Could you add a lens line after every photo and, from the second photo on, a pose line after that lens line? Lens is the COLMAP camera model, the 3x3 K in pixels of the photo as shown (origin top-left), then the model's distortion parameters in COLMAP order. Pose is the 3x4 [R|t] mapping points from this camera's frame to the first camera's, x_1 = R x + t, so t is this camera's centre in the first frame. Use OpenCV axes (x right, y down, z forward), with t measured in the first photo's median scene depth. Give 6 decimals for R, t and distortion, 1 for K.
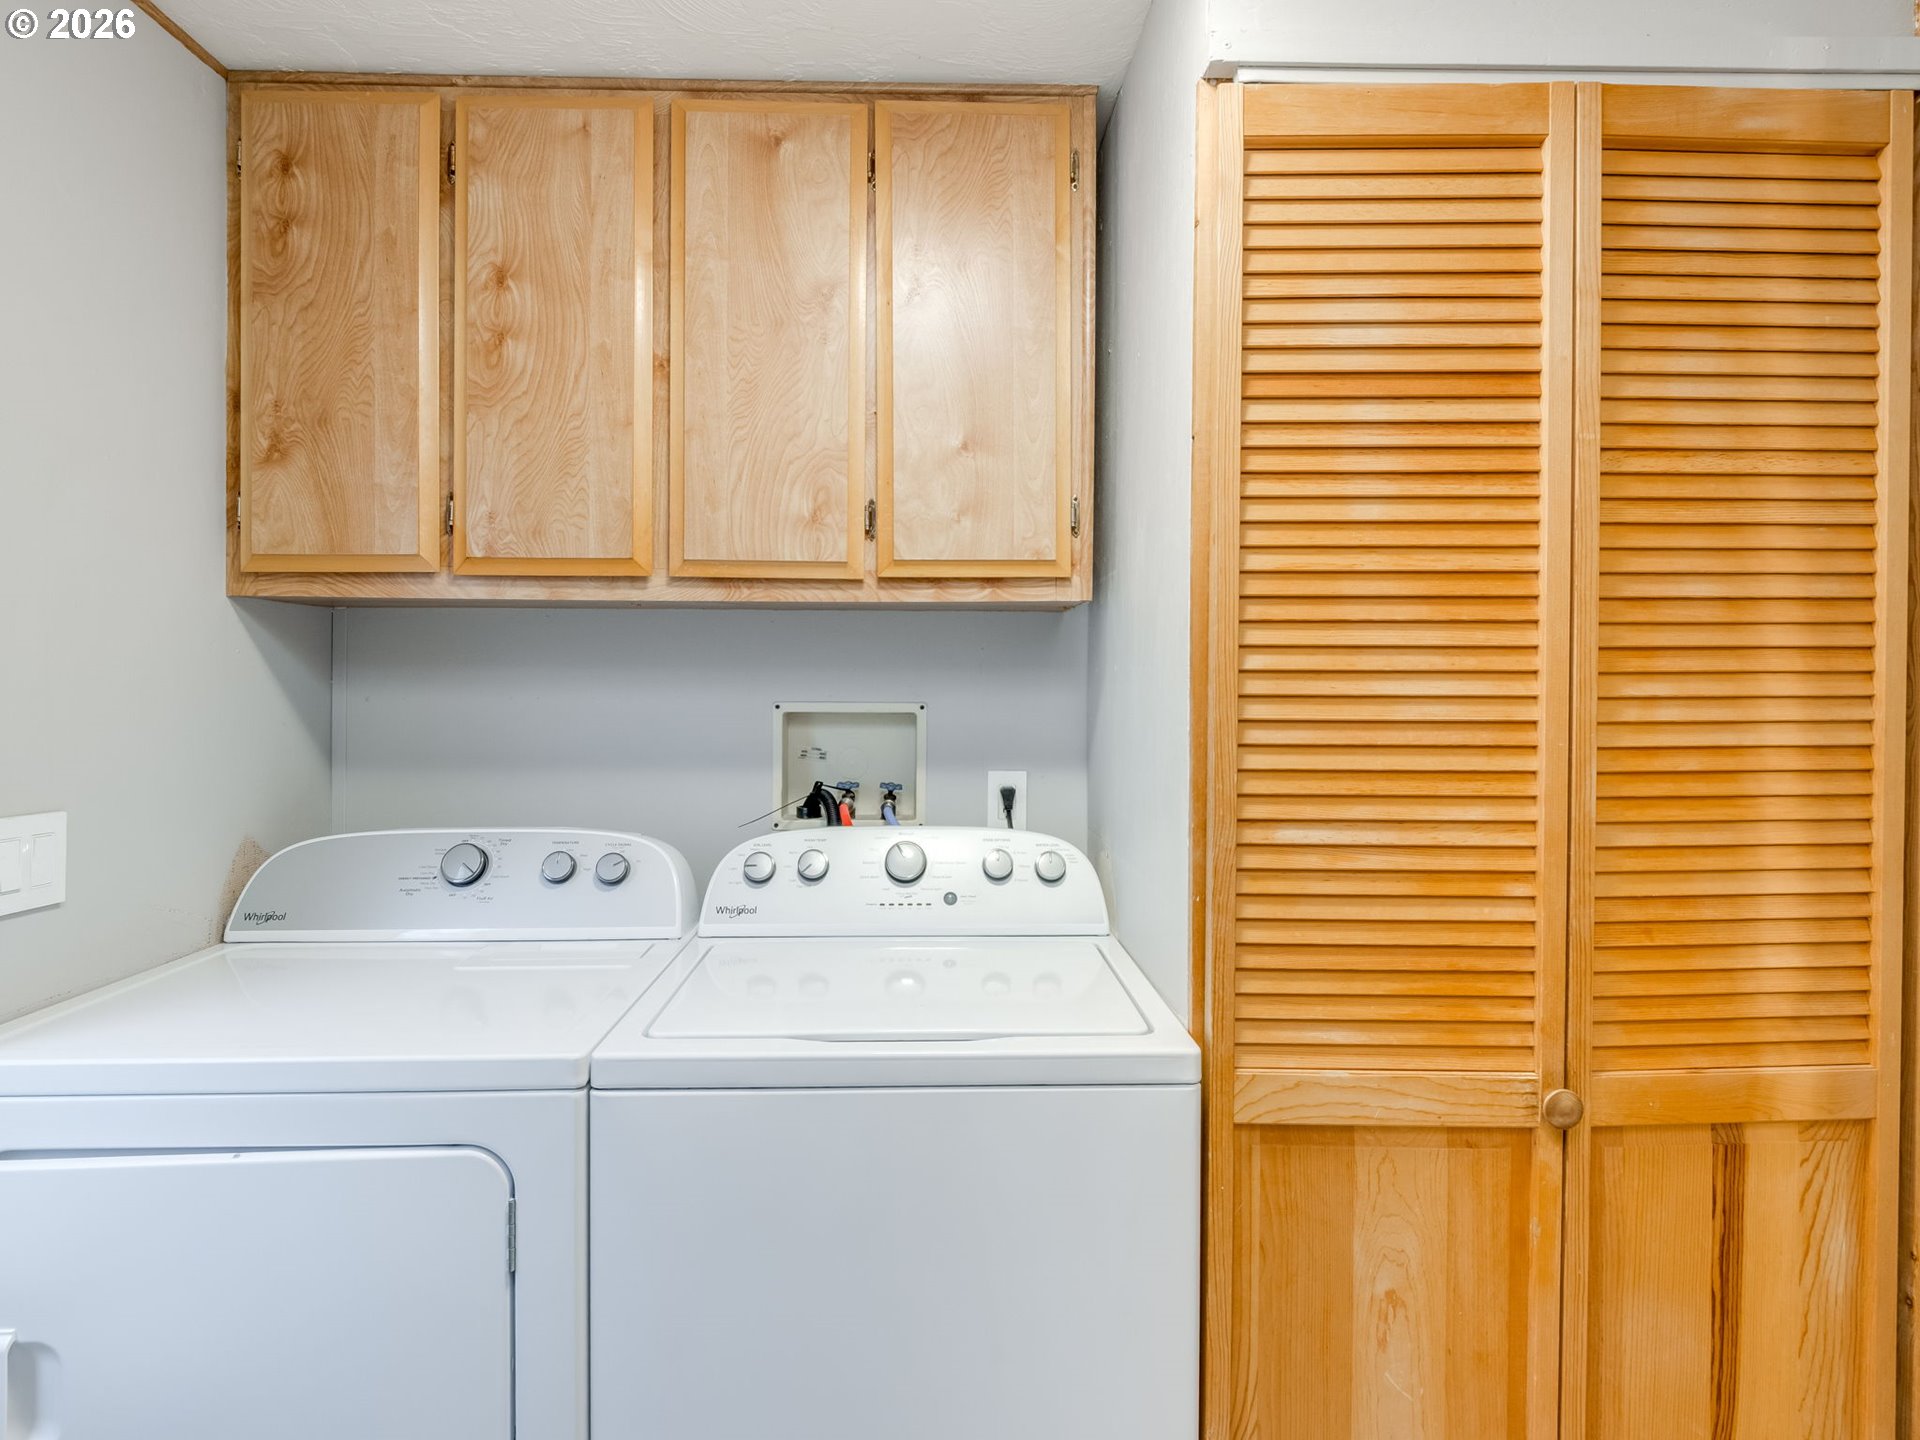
lens RADIAL K [[1048.9, 0, 958.2], [0, 1048.9, 687.2], [0, 0, 1]] dist [0.002677, -0.000021]
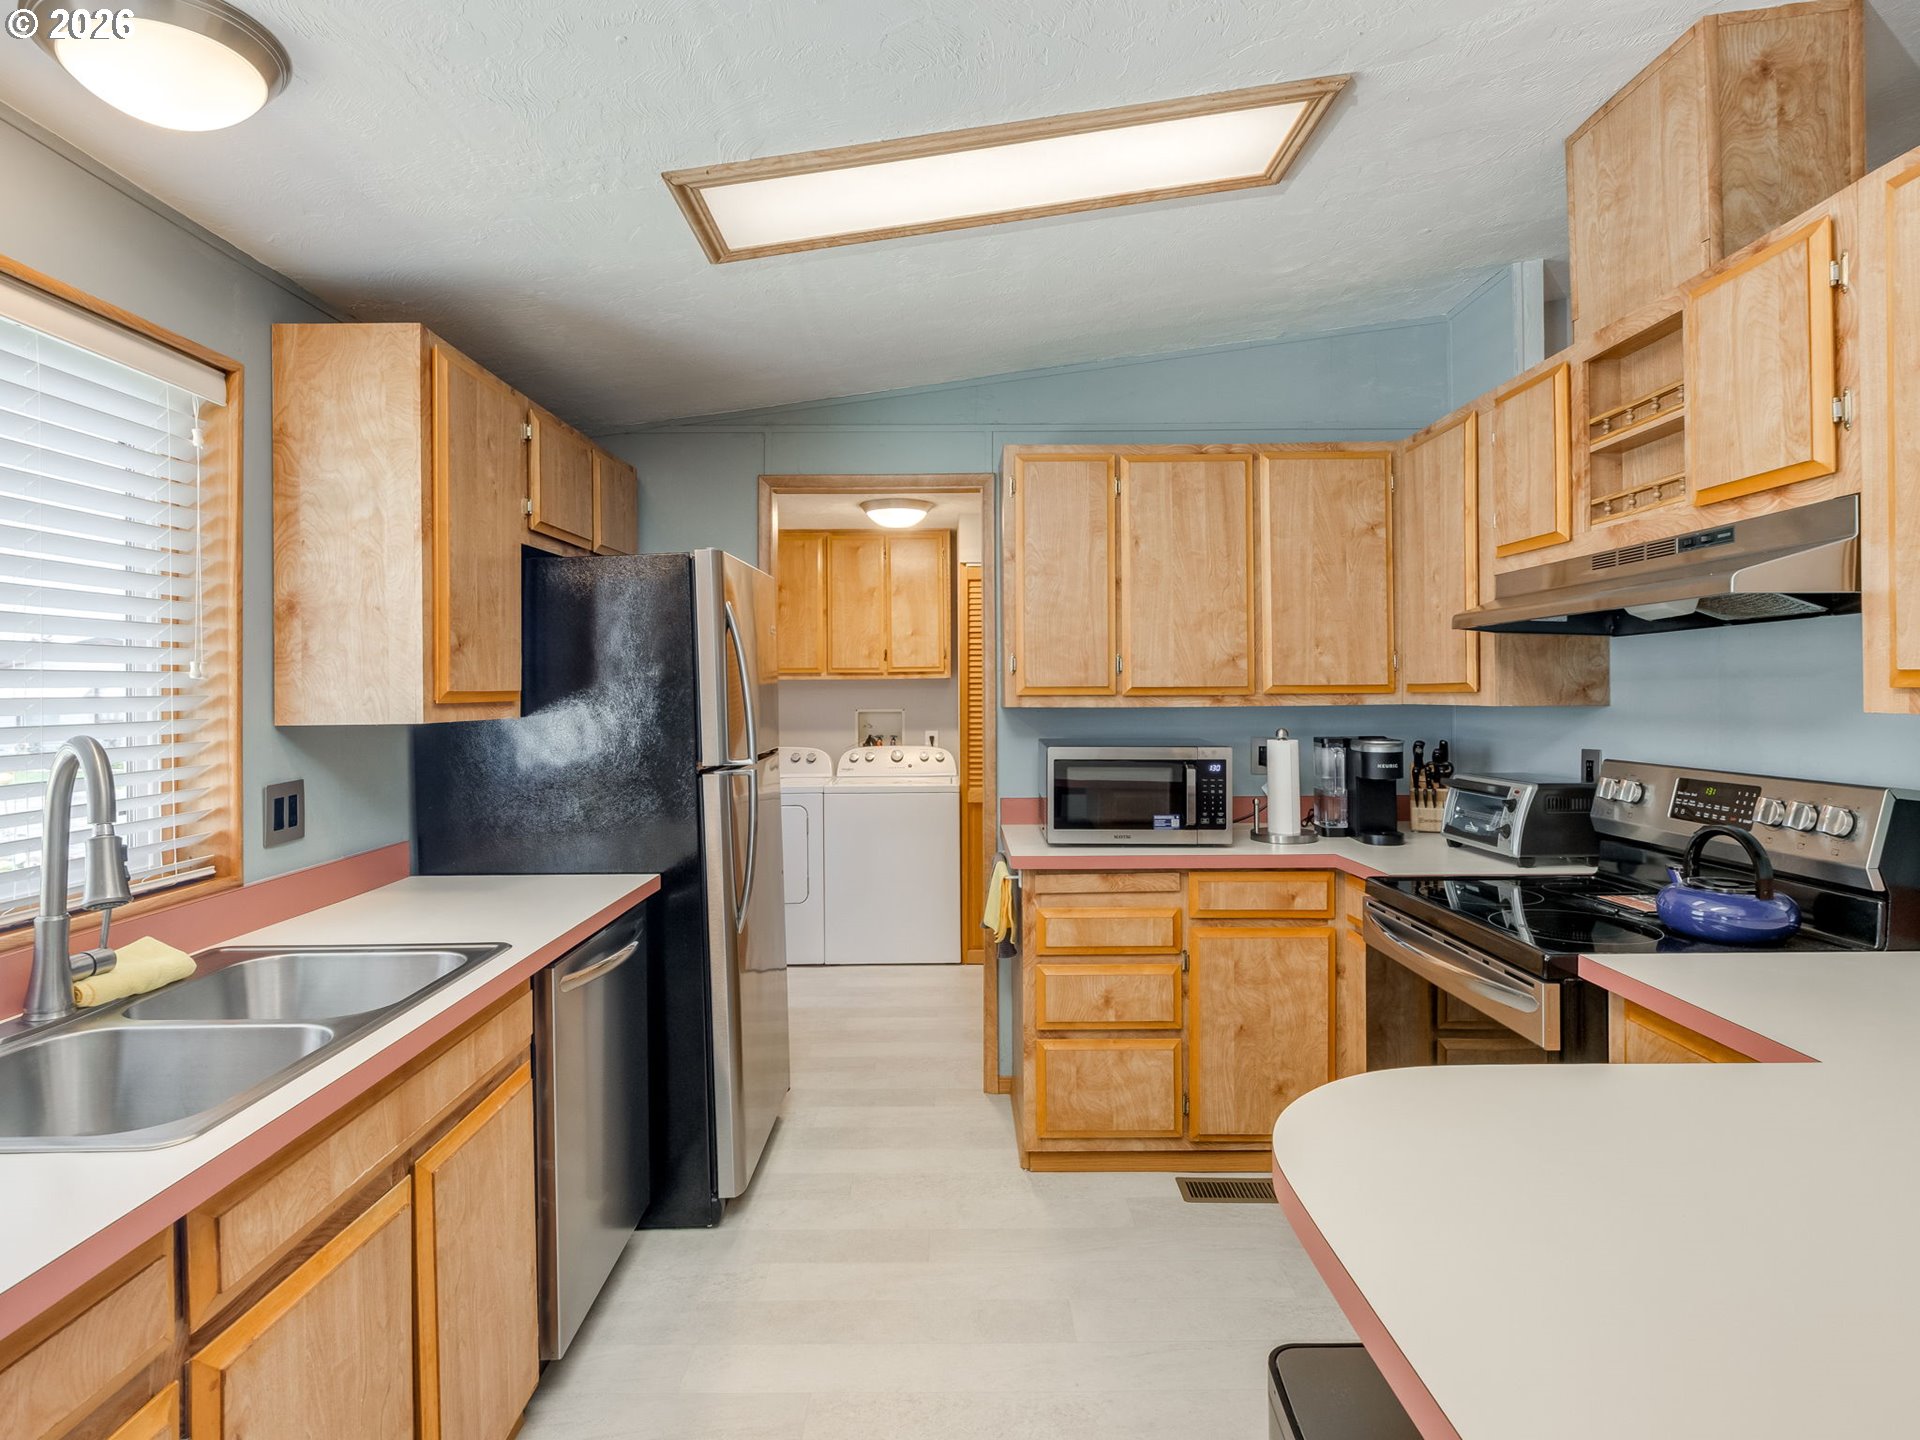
lens RADIAL K [[1012.1, 0, 951.3], [0, 1012.1, 686.9], [0, 0, 1]] dist [0.006185, -0.013215]
pose [[0.999356, -0.010278, -0.034368, 0.248045], [0.010018, 0.999920, -0.007744, -0.028642], [0.034444, 0.007395, 0.999379, -2.333418]]
